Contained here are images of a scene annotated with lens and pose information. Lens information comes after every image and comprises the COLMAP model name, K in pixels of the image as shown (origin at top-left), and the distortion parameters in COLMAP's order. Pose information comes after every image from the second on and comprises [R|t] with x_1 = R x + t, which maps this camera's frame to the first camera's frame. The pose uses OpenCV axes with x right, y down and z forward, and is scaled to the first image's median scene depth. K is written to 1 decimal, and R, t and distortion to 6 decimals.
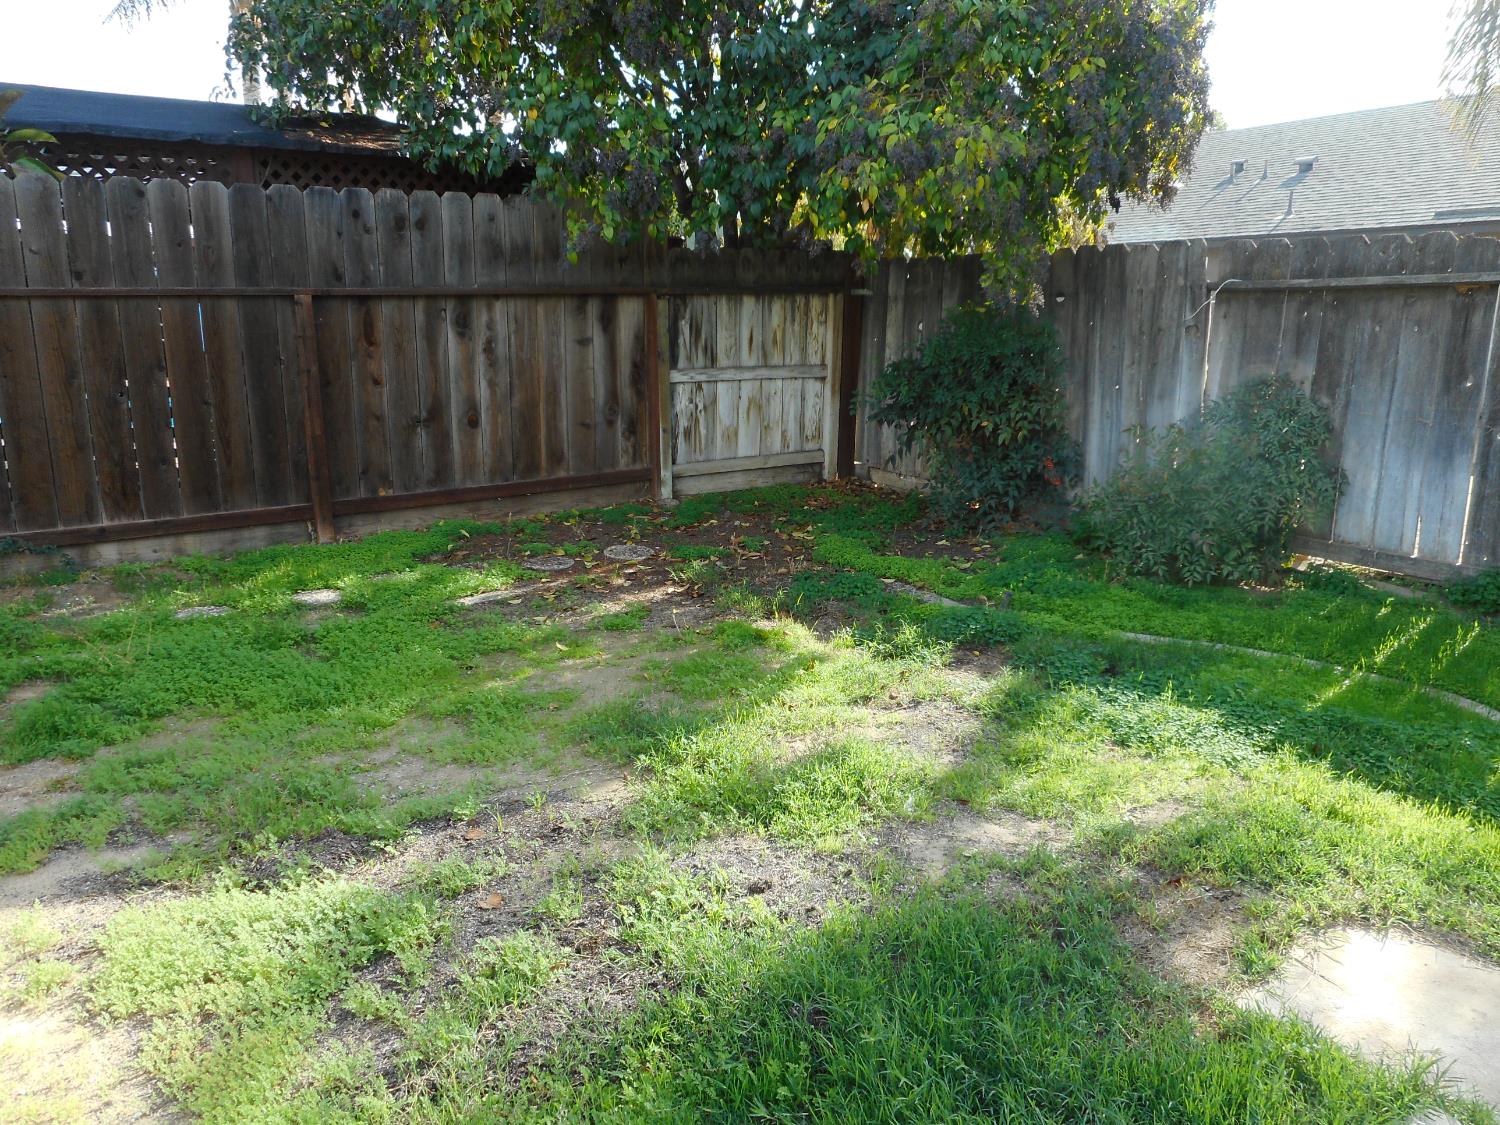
lens RADIAL K [[1106.0, 0, 741.5], [0, 1106.0, 564.9], [0, 0, 1]] dist [-0.012871, 0.009918]
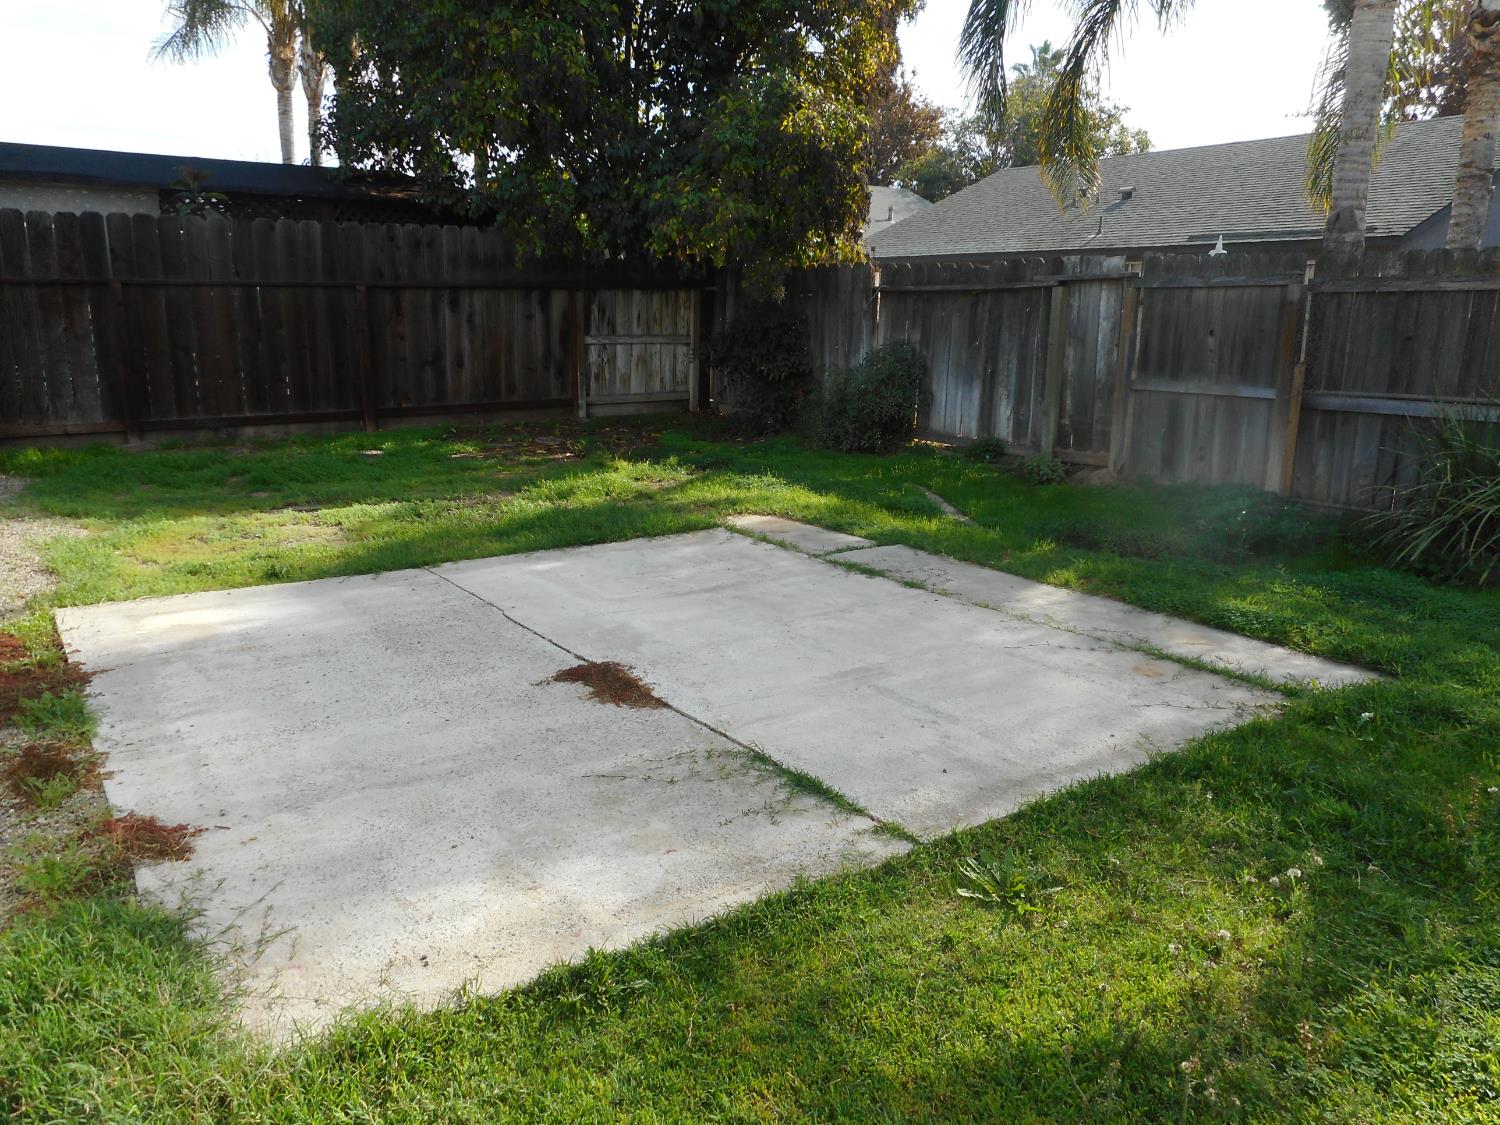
lens RADIAL K [[1106.0, 0, 746.1], [0, 1106.0, 567.8], [0, 0, 1]] dist [-0.012871, 0.009918]
pose [[0.999878, 0.015301, 0.003146, 0.187967], [-0.015328, 0.999843, 0.008934, 0.156585], [-0.003008, -0.008981, 0.999955, -0.667244]]
